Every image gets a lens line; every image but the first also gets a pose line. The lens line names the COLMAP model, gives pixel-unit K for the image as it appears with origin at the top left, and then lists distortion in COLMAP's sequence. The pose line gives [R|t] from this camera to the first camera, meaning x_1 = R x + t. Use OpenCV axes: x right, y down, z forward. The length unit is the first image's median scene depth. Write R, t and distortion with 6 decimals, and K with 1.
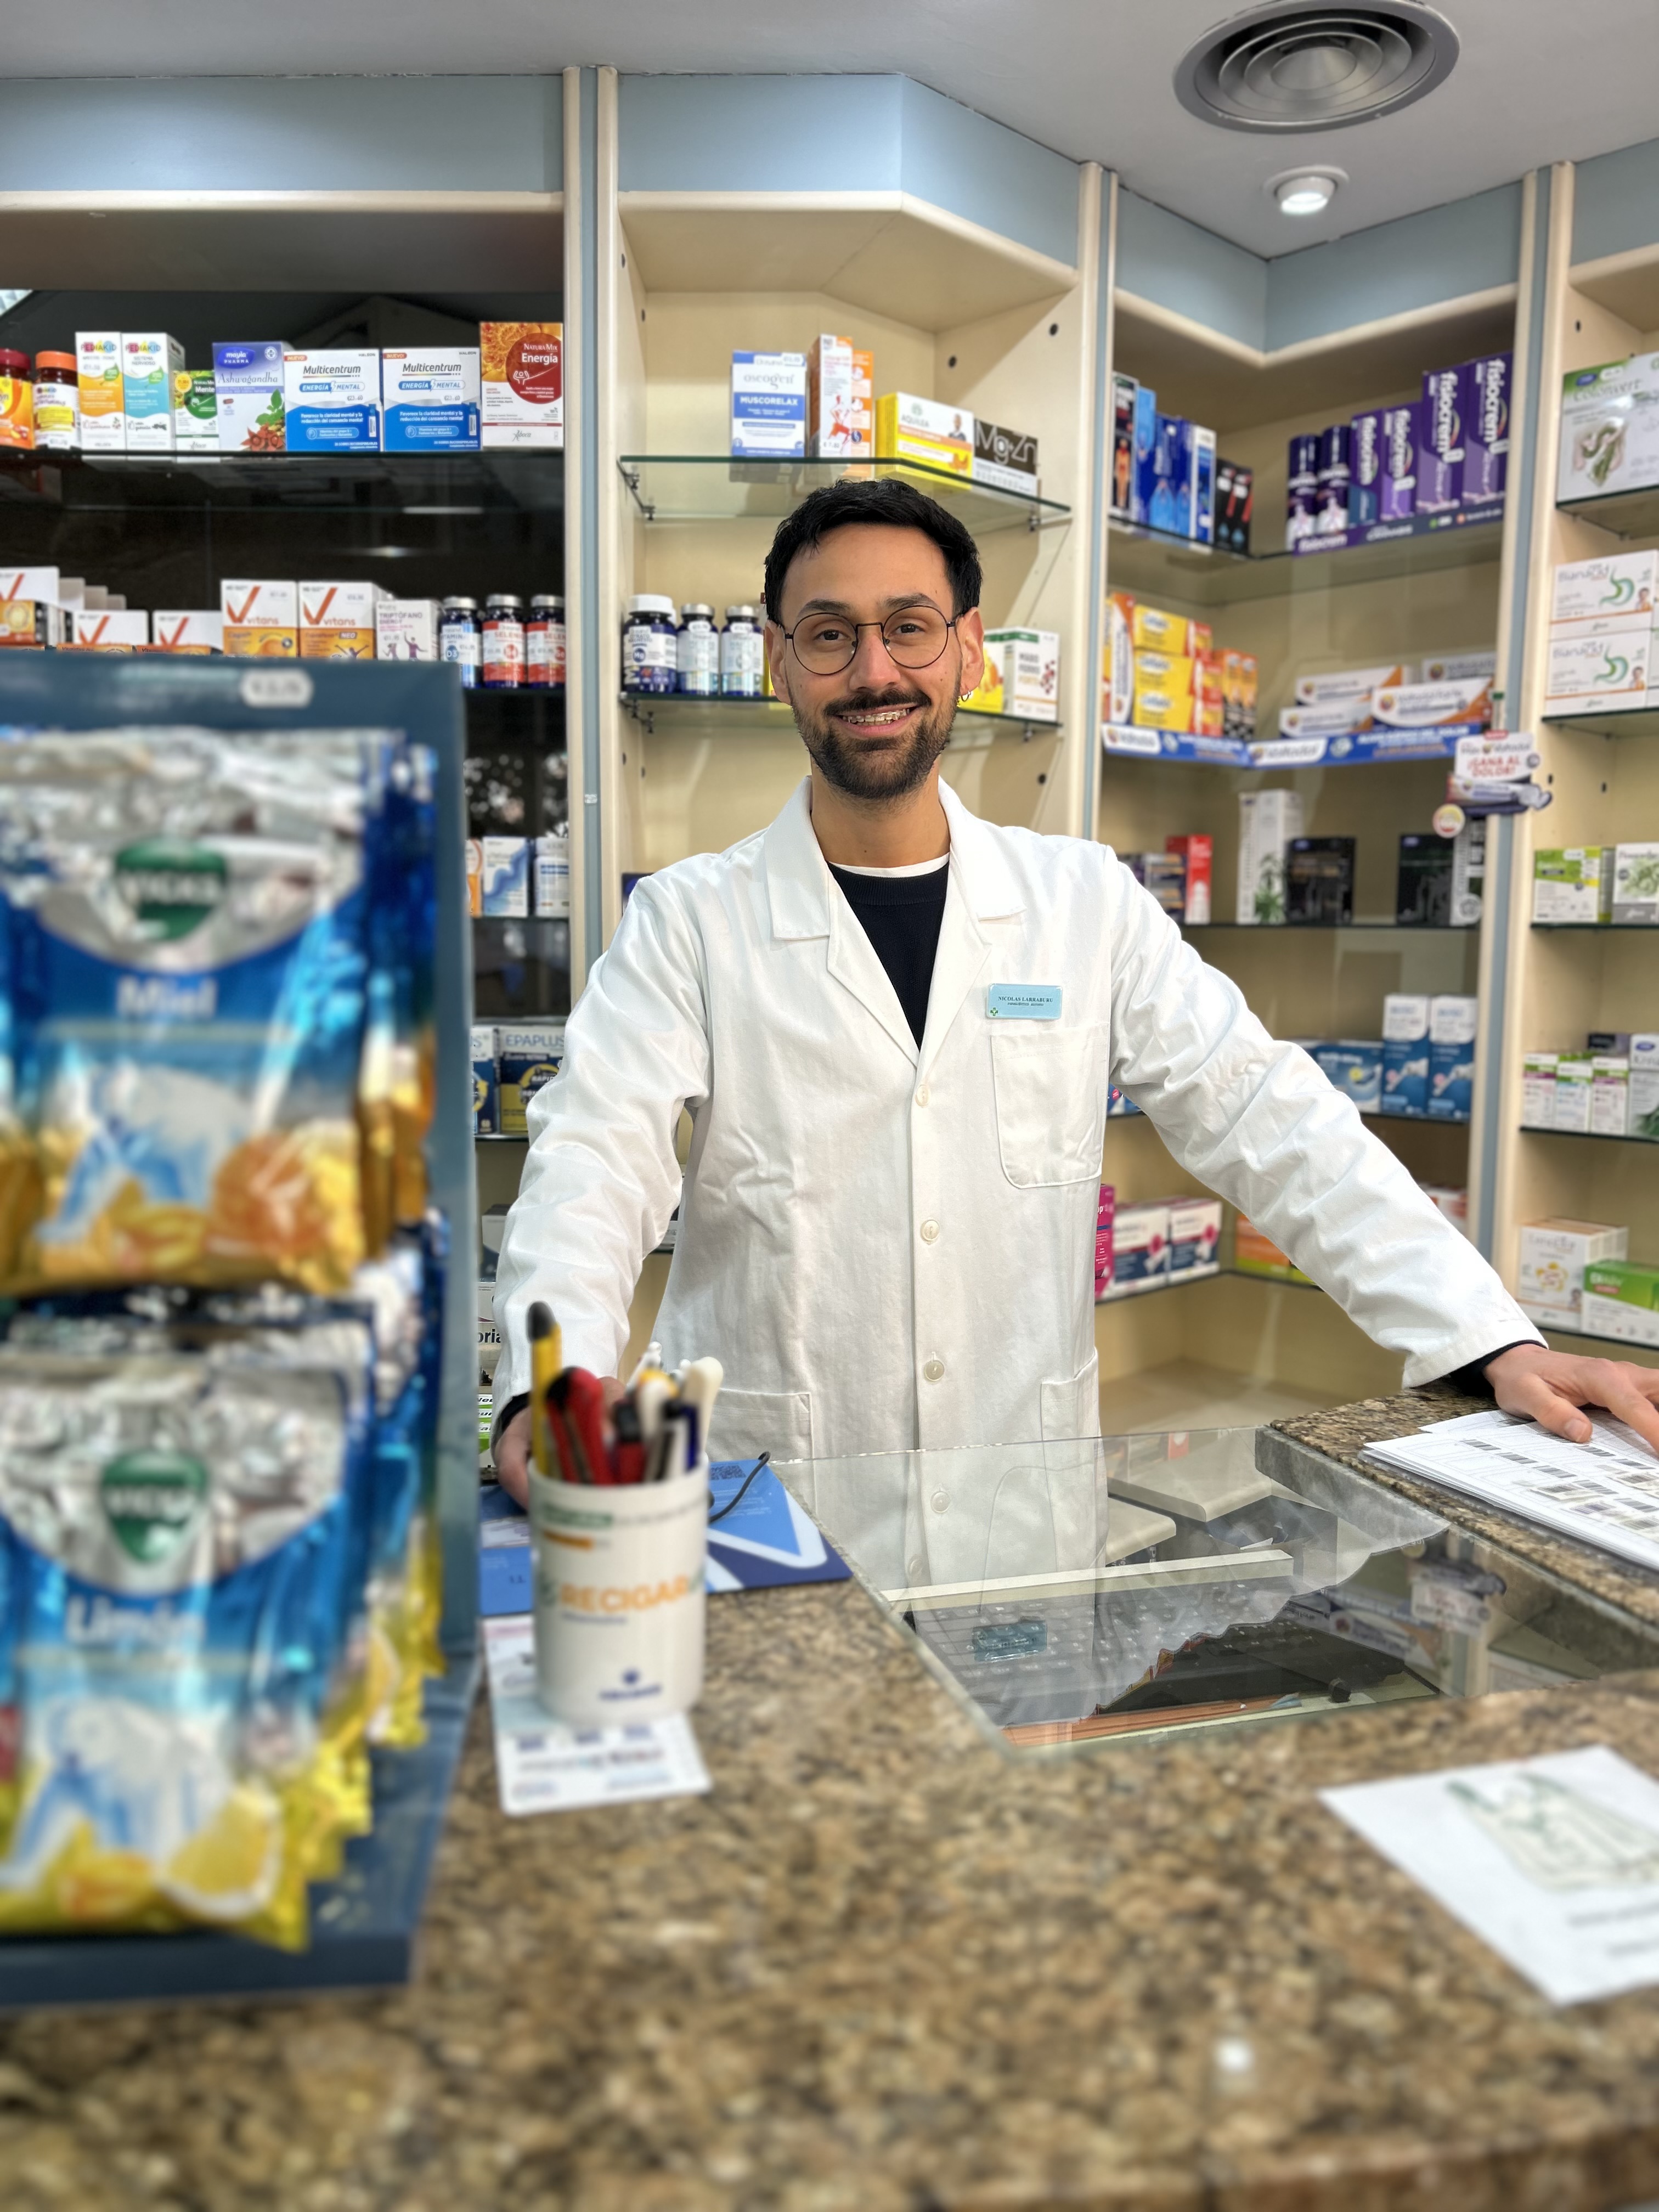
lens RADIAL K [[1681.9, 0, 798.9], [0, 1681.9, 1099.3], [0, 0, 1]] dist [0.021465, -0.010019]
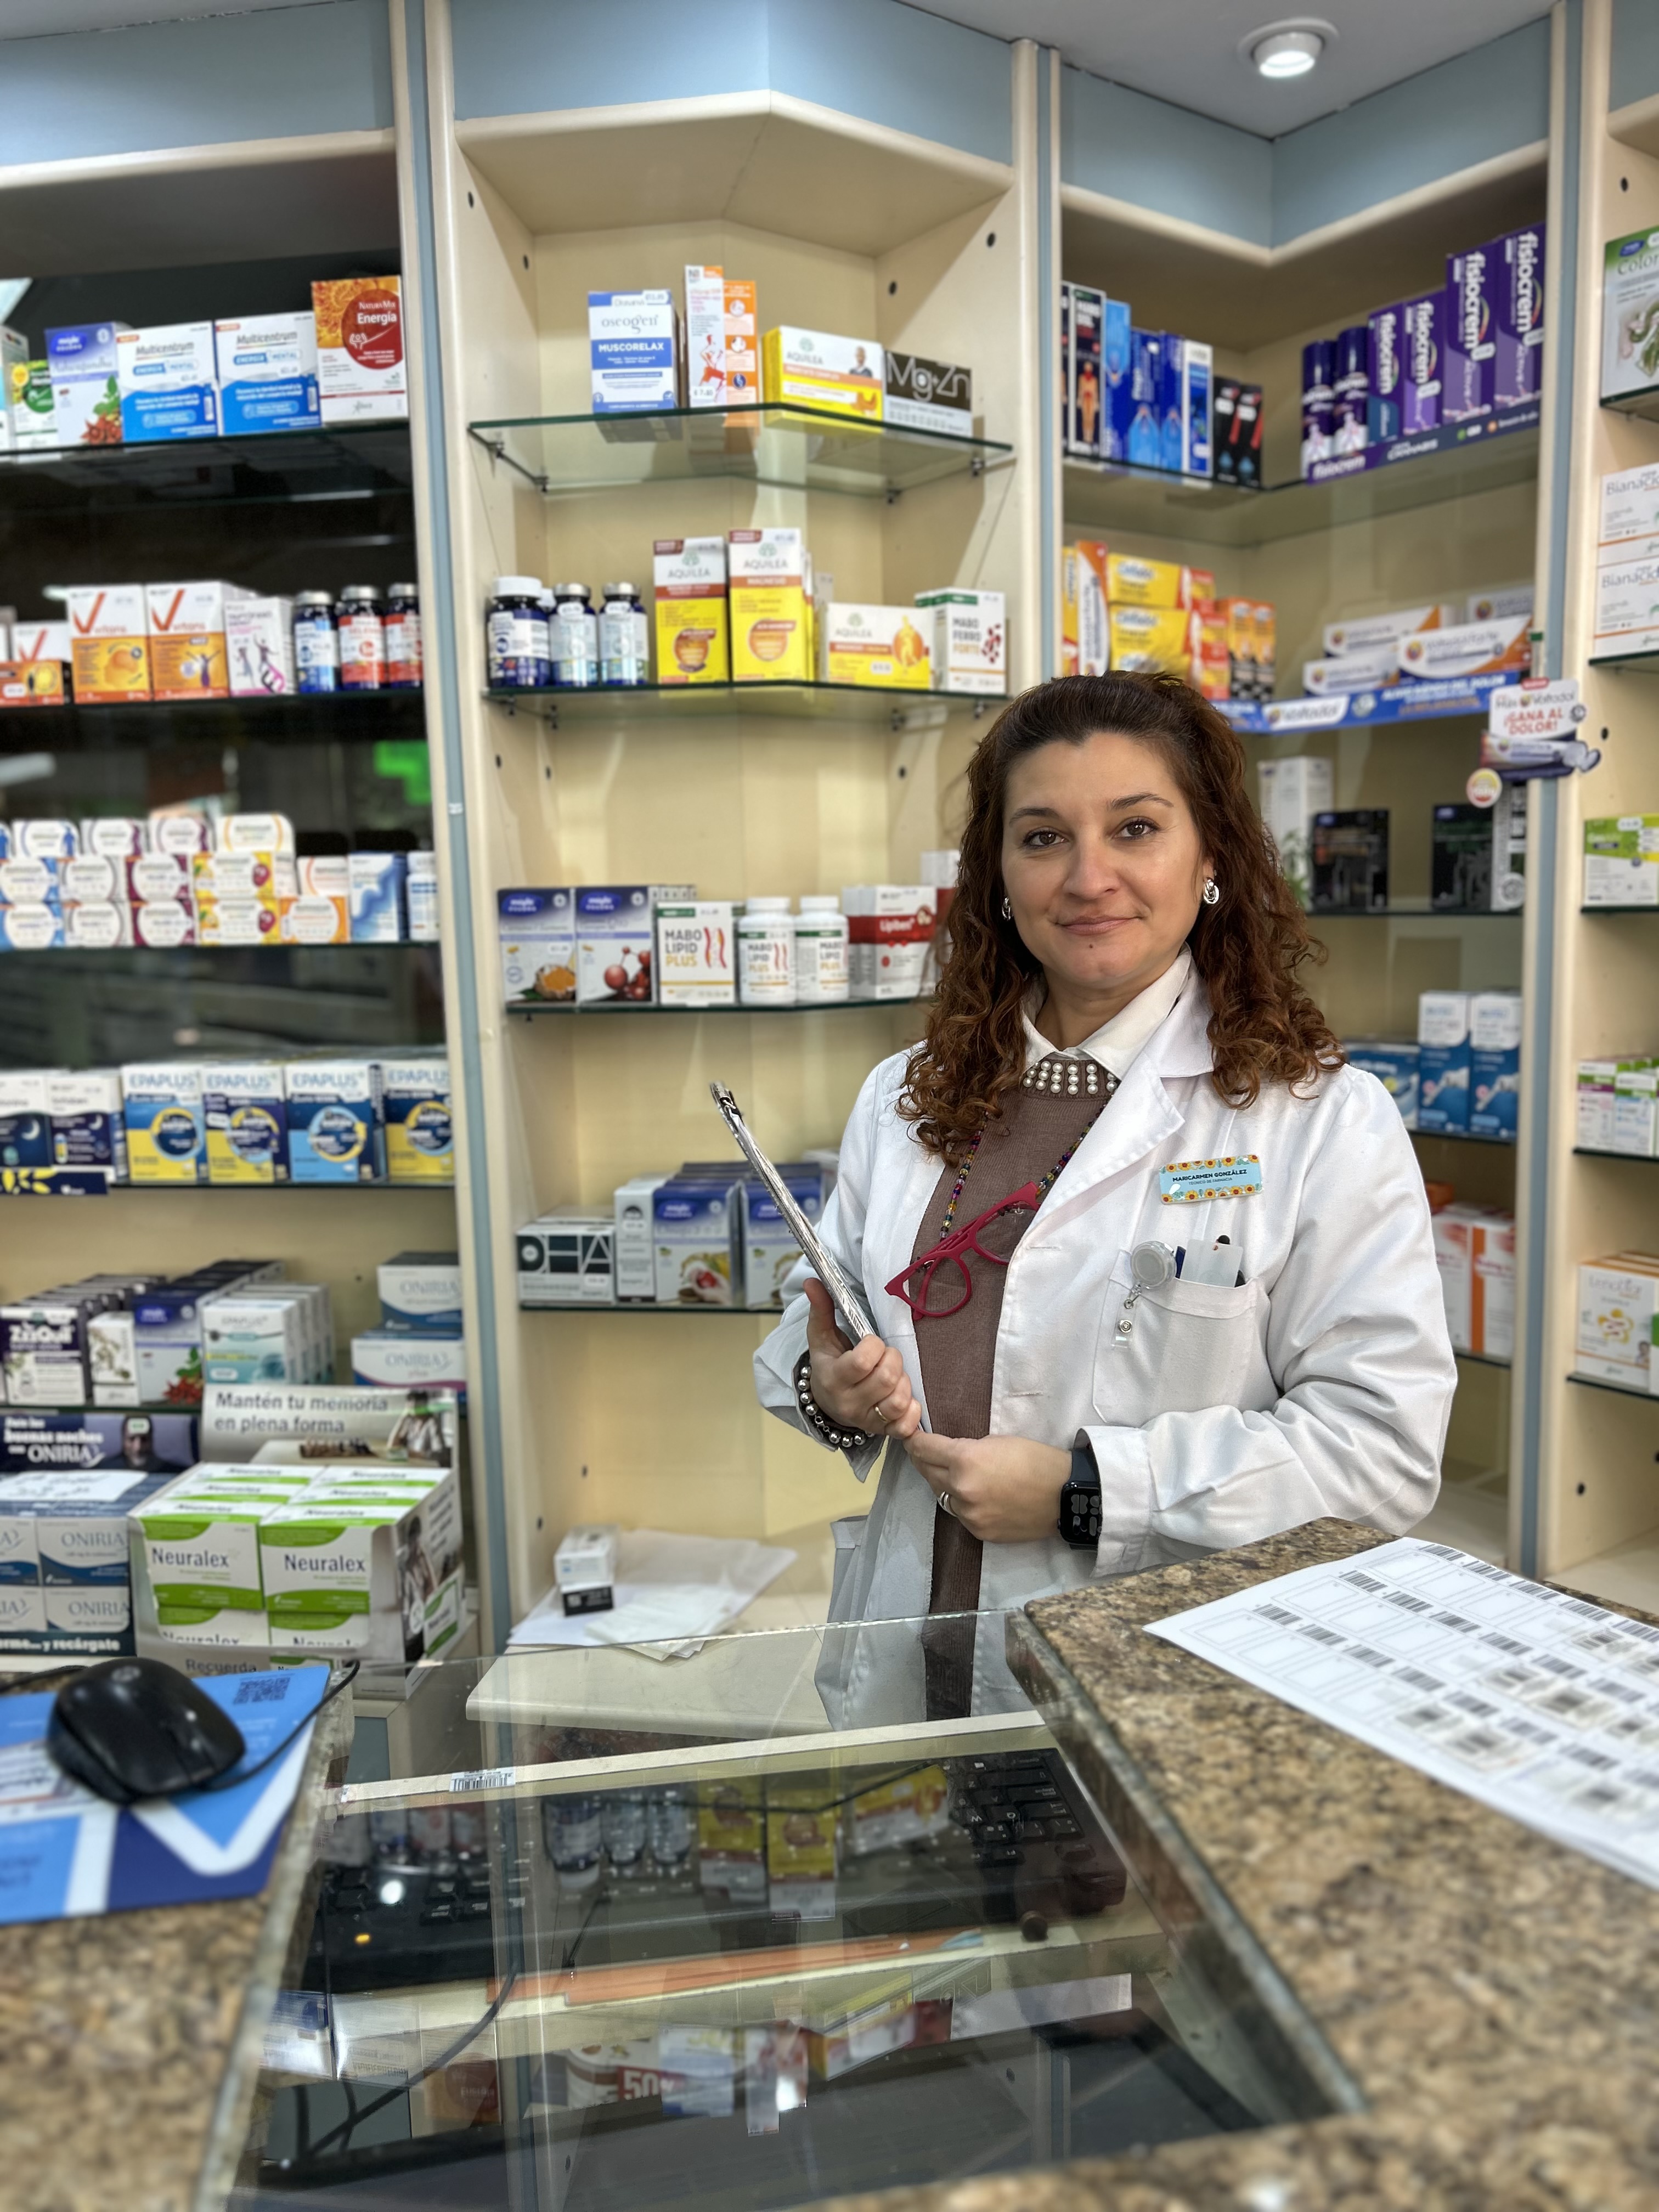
lens RADIAL K [[1681.9, 0, 798.9], [0, 1681.9, 1099.3], [0, 0, 1]] dist [0.021465, -0.010019]
pose [[0.991719, -0.019358, -0.126961, 0.156483], [0.021852, 0.999594, 0.018277, -0.033484], [0.126555, -0.020900, 0.991739, 0.119520]]
